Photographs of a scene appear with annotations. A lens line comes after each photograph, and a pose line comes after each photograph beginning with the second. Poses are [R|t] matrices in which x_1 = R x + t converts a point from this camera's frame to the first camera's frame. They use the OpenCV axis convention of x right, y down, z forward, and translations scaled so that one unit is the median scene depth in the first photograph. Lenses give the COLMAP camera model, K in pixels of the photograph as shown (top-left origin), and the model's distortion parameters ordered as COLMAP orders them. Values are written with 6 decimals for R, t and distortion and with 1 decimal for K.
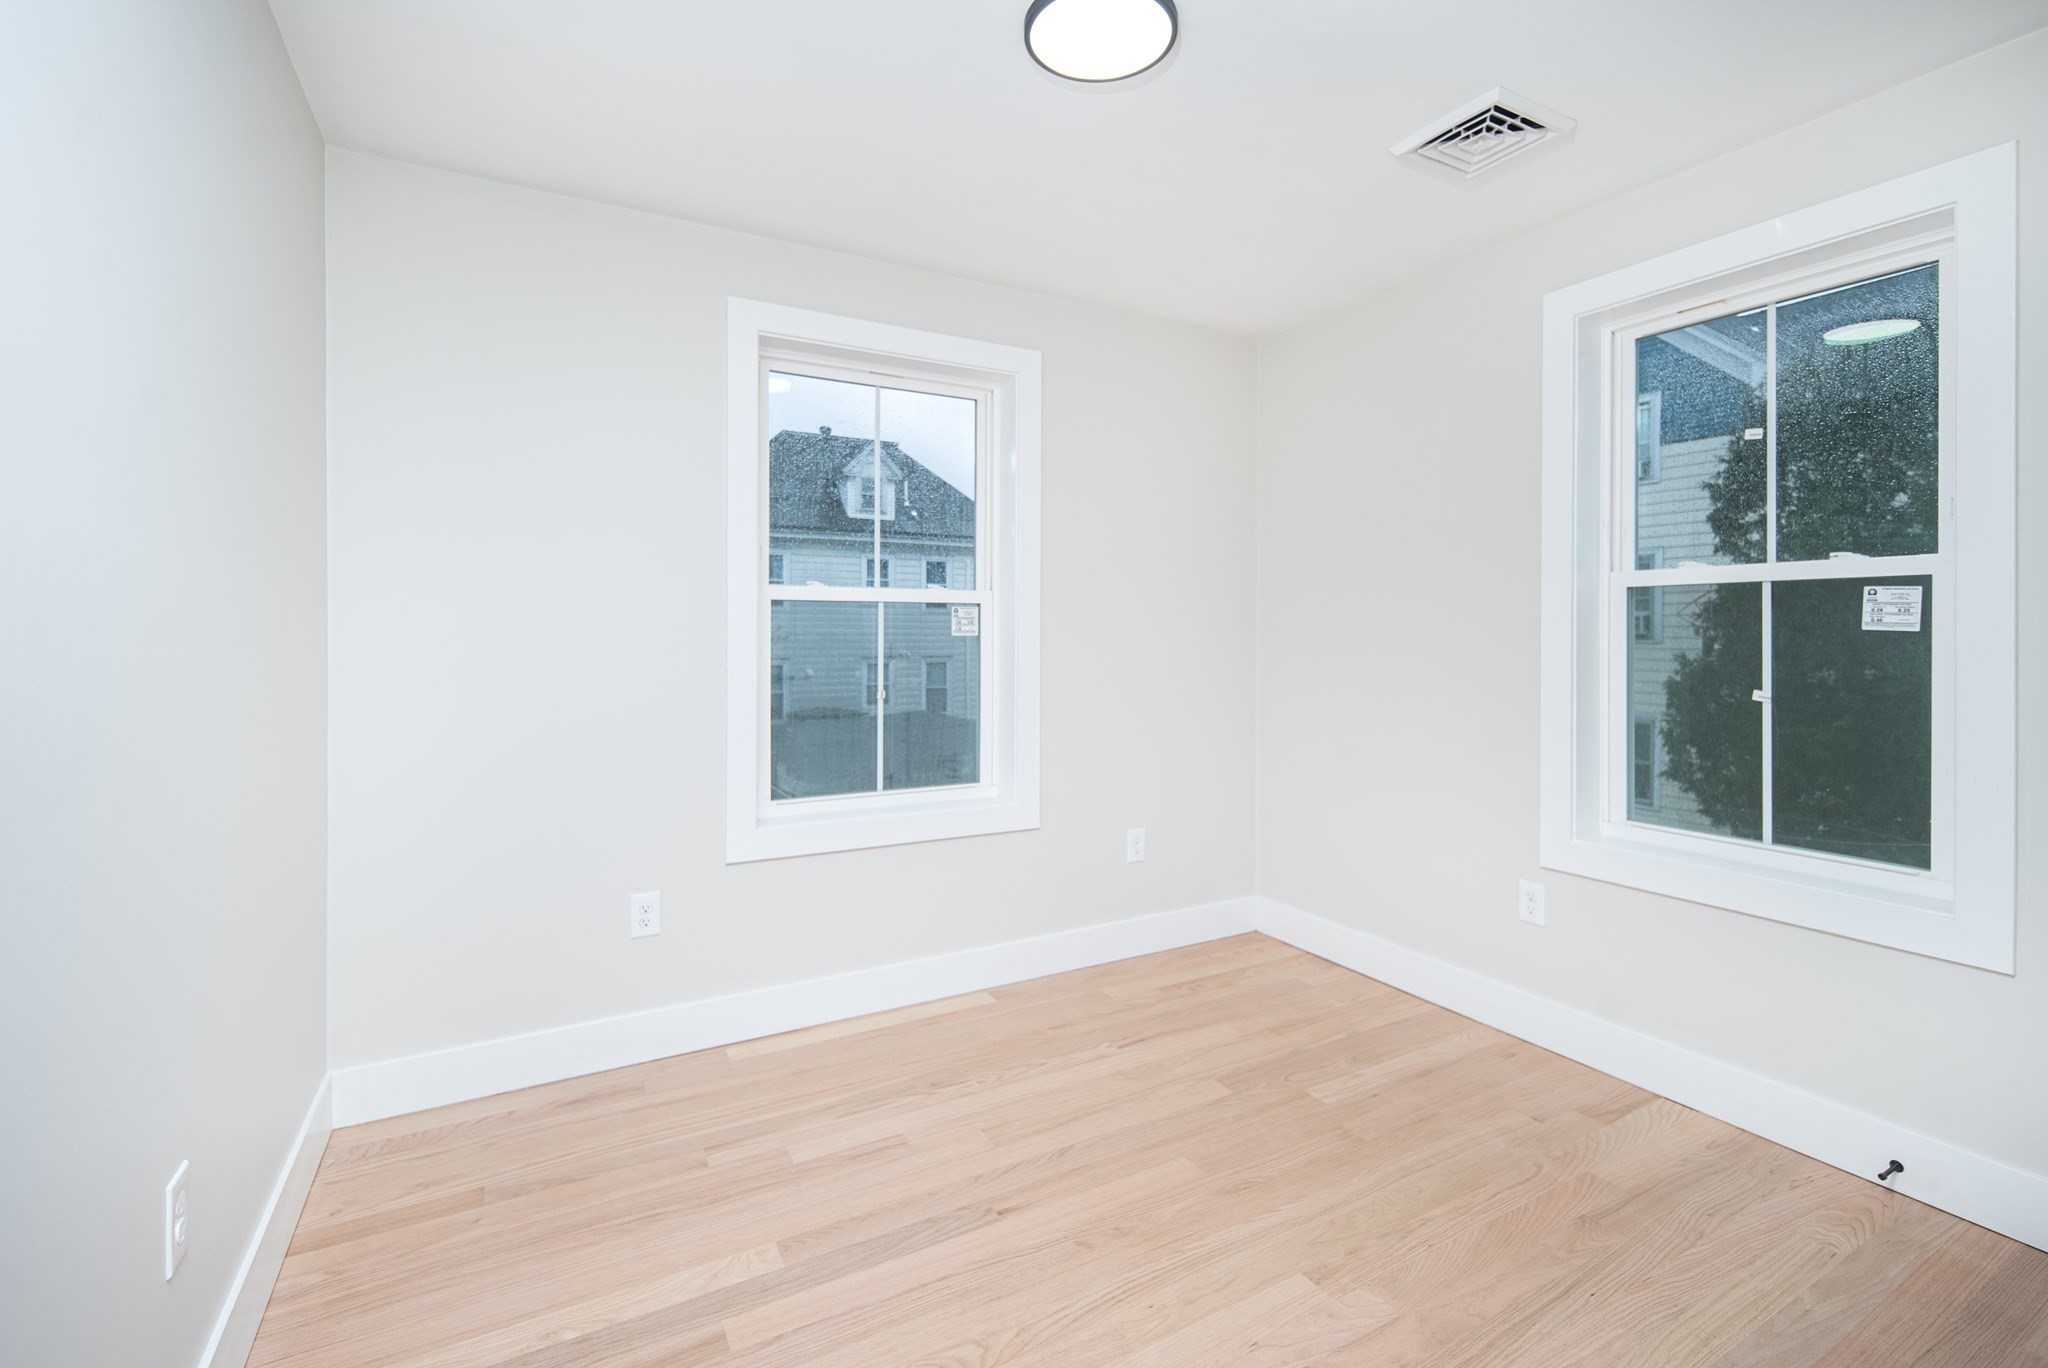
lens RADIAL K [[913.9, 0, 1033.1], [0, 913.9, 641.0], [0, 0, 1]] dist [0.001101, 0.000095]
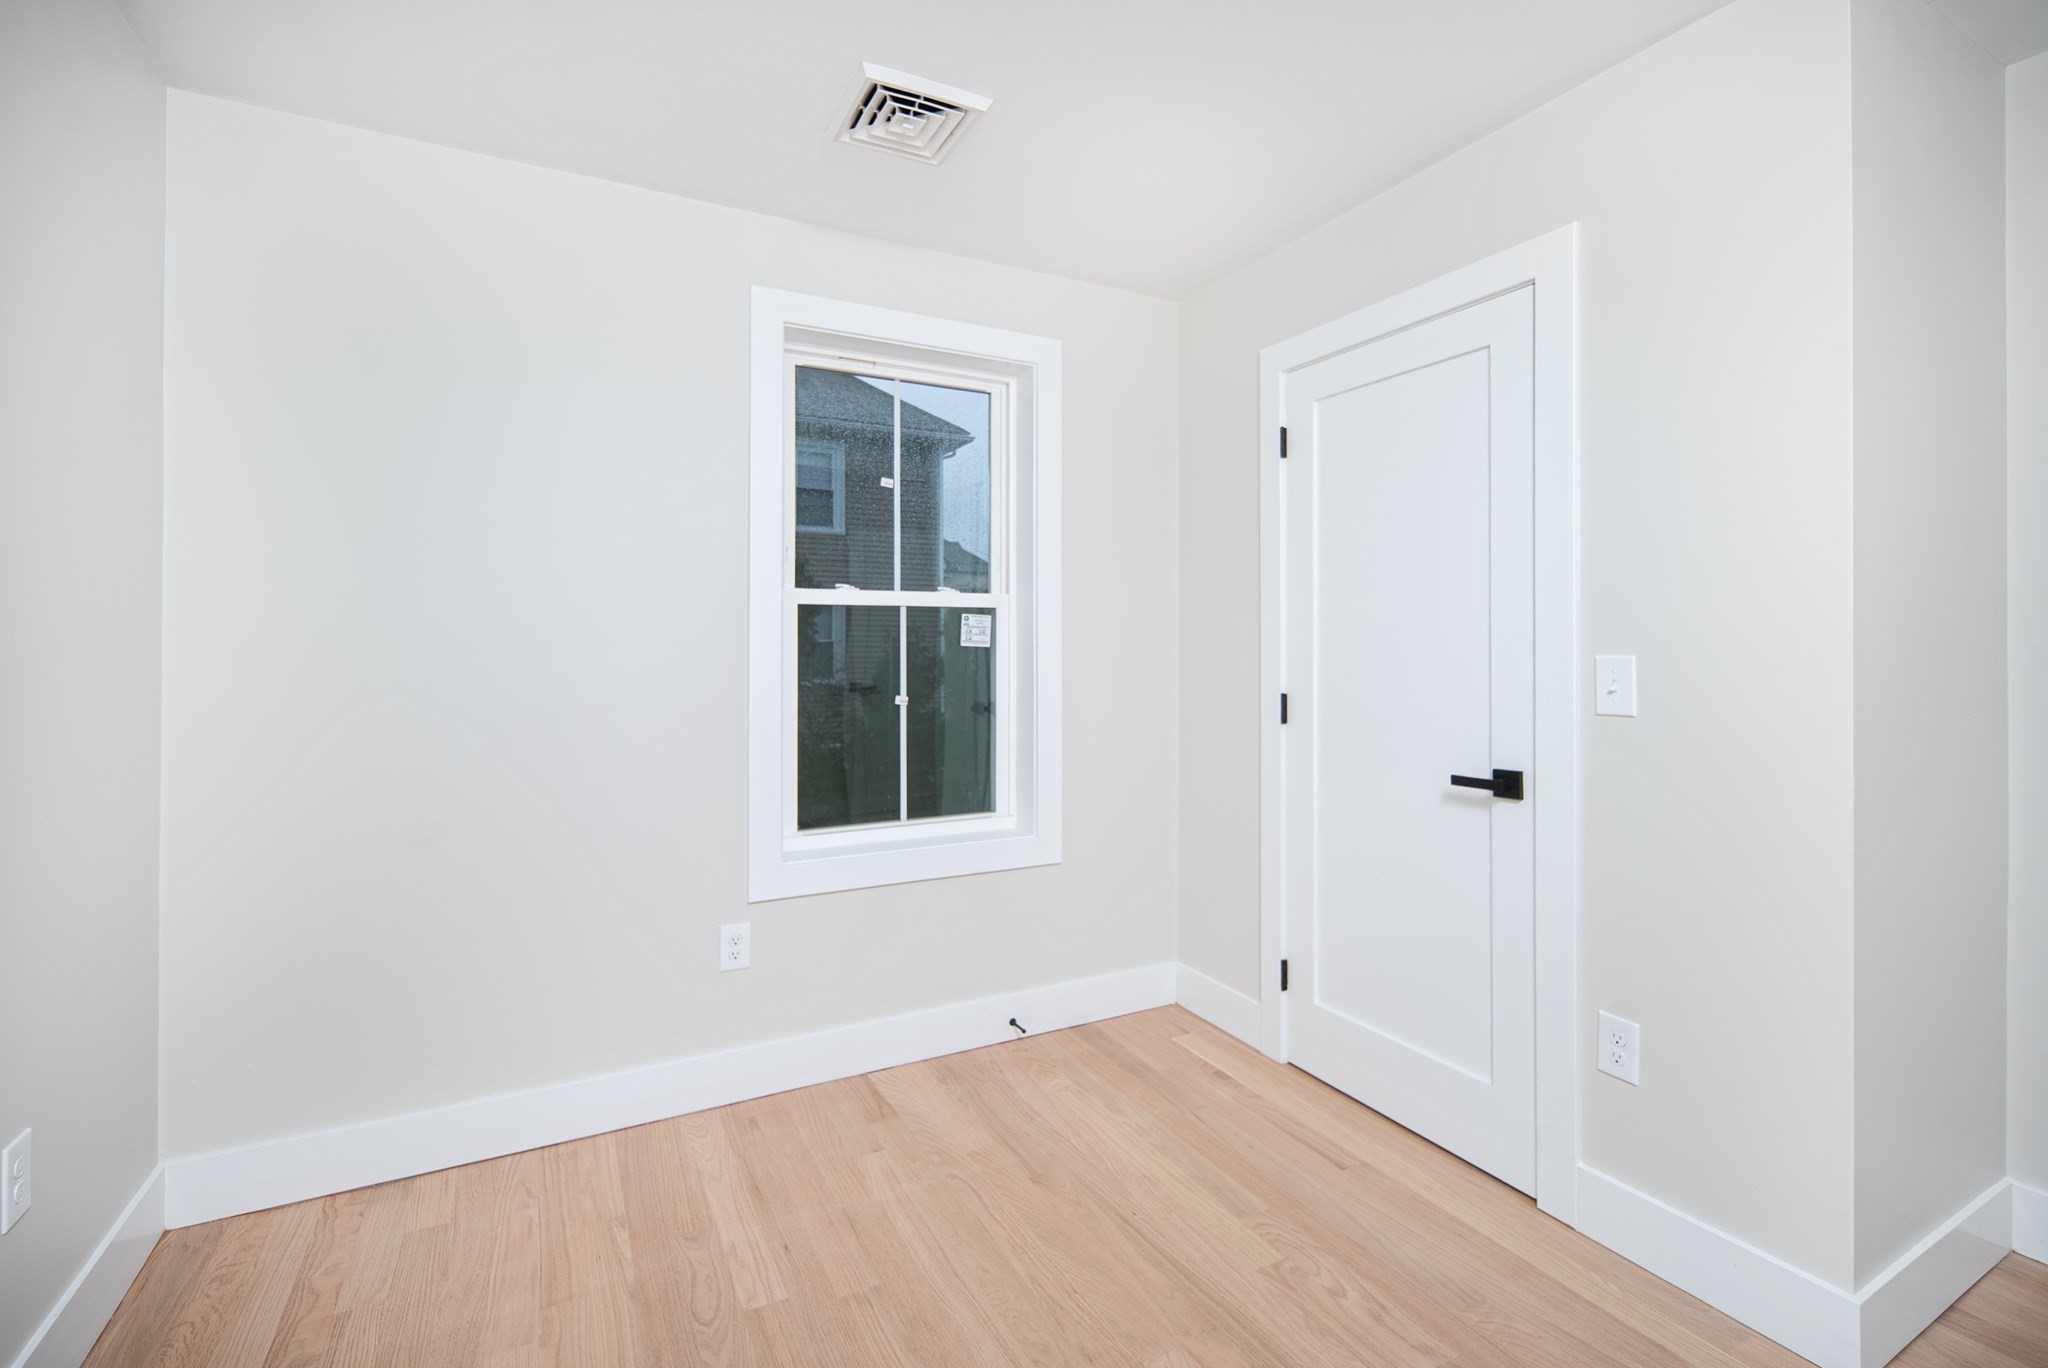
lens RADIAL K [[913.9, 0, 1033.1], [0, 913.9, 641.0], [0, 0, 1]] dist [0.001101, 0.000095]
pose [[0.015437, 0.002577, 0.999878, -0.414294], [0.005380, 0.999982, -0.002661, -0.014075], [-0.999866, 0.005421, 0.015423, 0.806456]]
